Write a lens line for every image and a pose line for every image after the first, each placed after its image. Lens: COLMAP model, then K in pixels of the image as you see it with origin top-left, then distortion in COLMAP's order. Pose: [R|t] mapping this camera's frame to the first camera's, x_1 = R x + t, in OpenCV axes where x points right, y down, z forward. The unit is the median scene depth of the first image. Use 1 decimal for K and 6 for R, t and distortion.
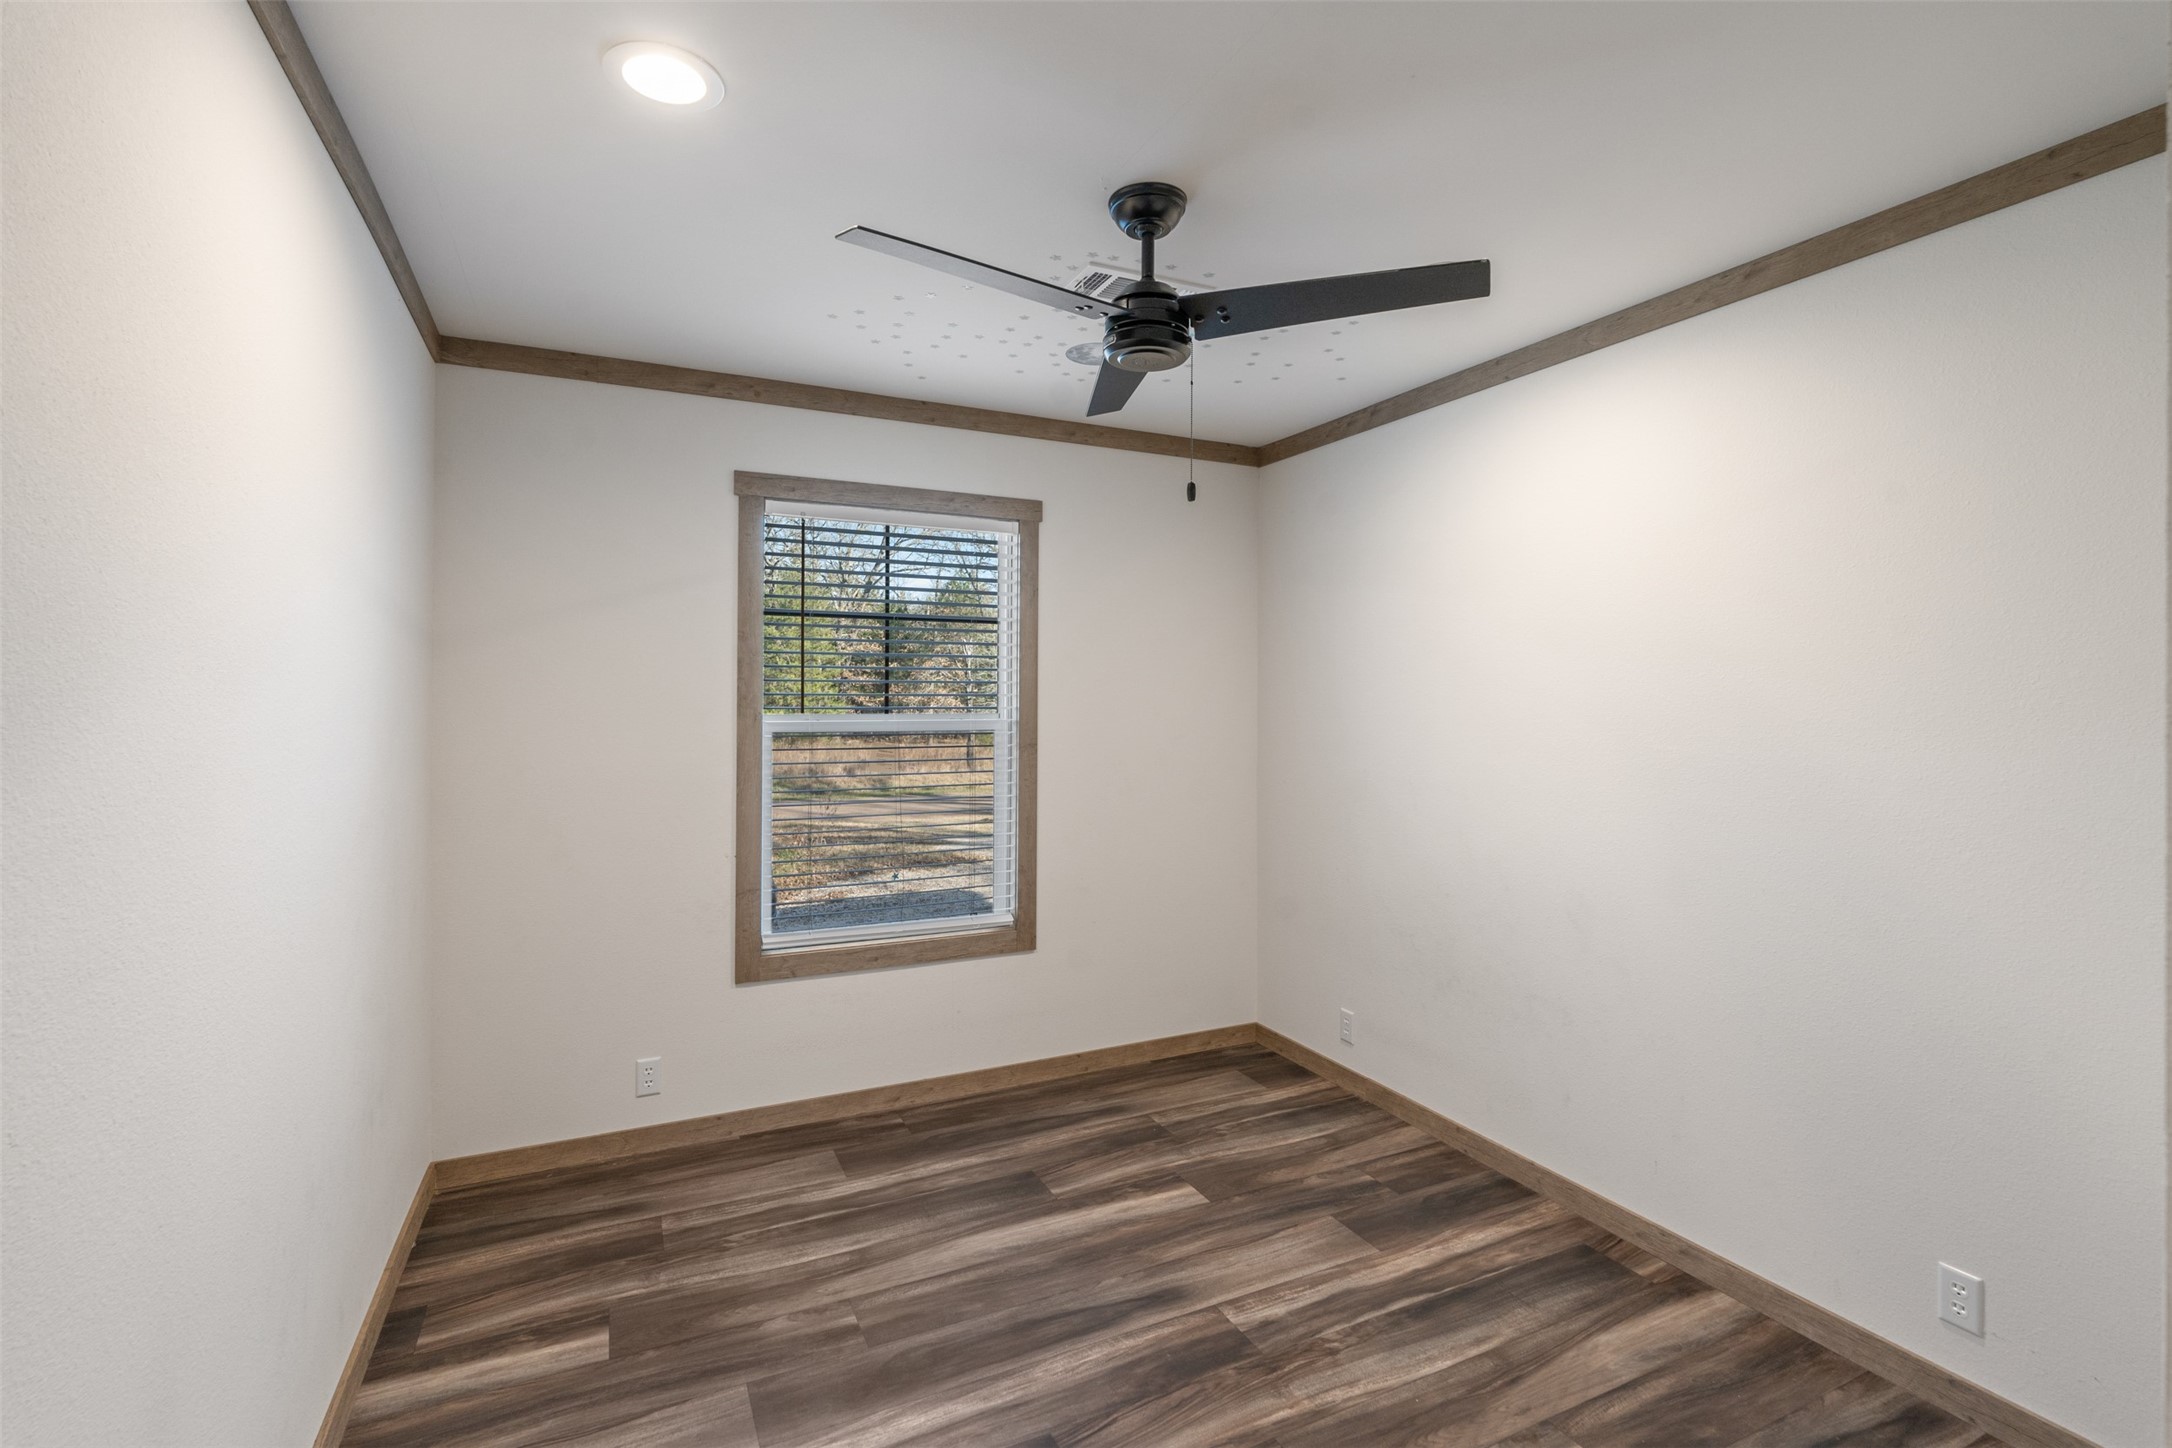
lens RADIAL K [[963.2, 0, 1101.4], [0, 963.2, 759.3], [0, 0, 1]] dist [-0.011164, 0.003260]
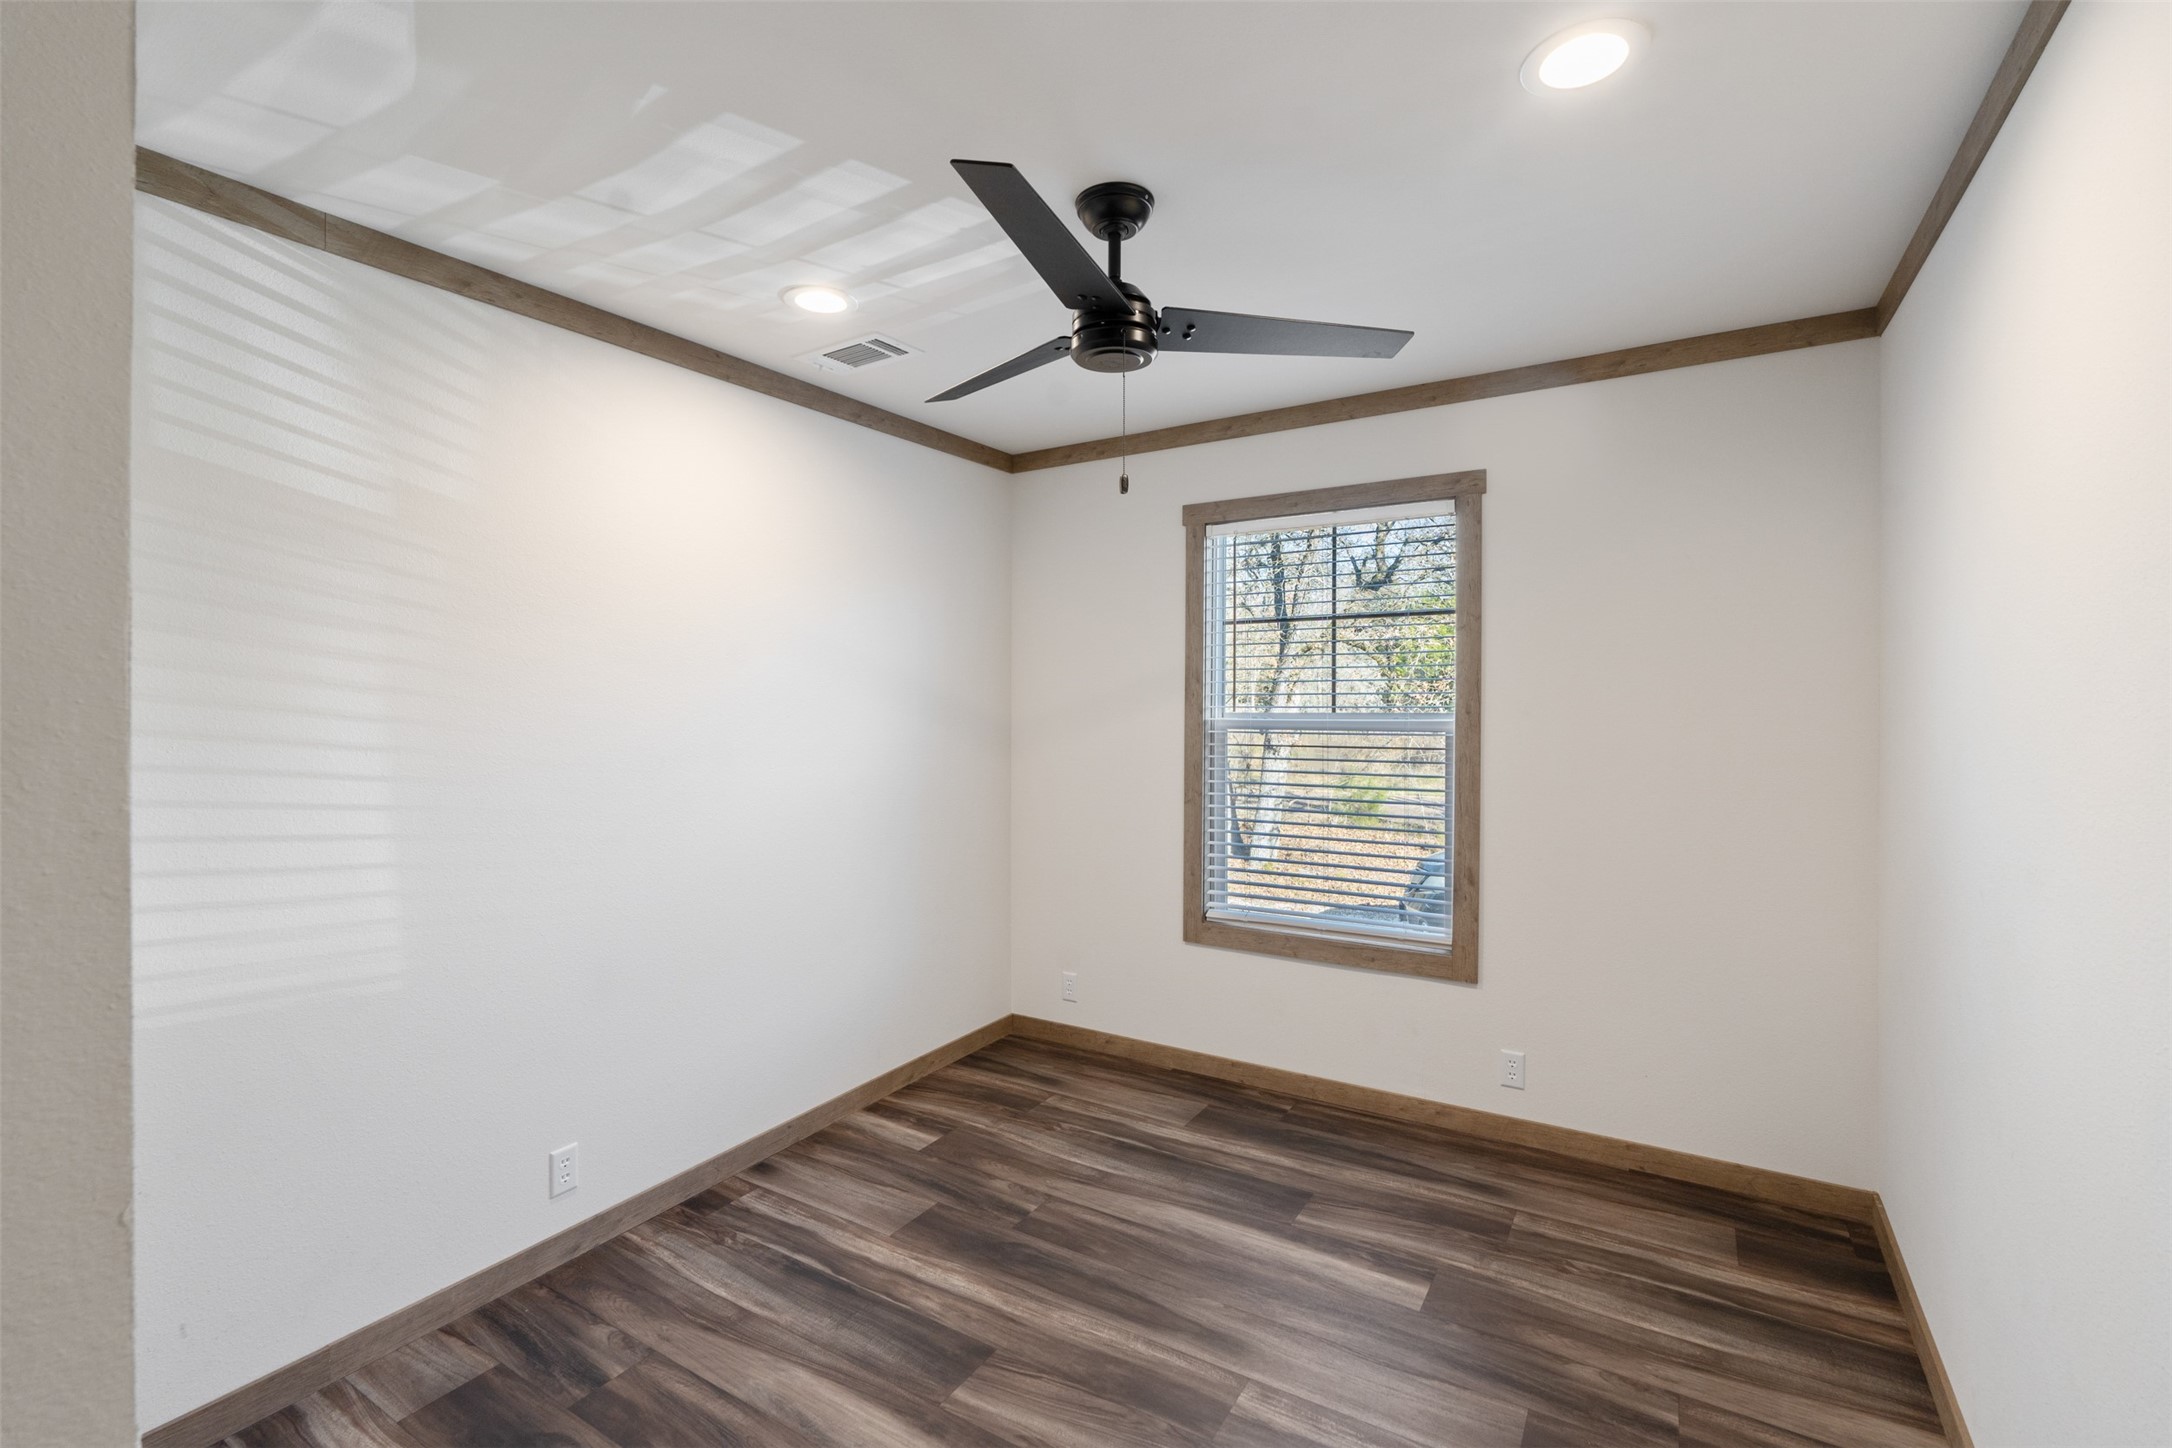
lens RADIAL K [[963.2, 0, 1074.7], [0, 963.2, 725.7], [0, 0, 1]] dist [-0.011164, 0.003260]
pose [[0.519997, 0.014749, -0.854041, 0.767658], [-0.037945, 0.999263, -0.005846, -0.018457], [0.853325, 0.035447, 0.520173, 0.378703]]
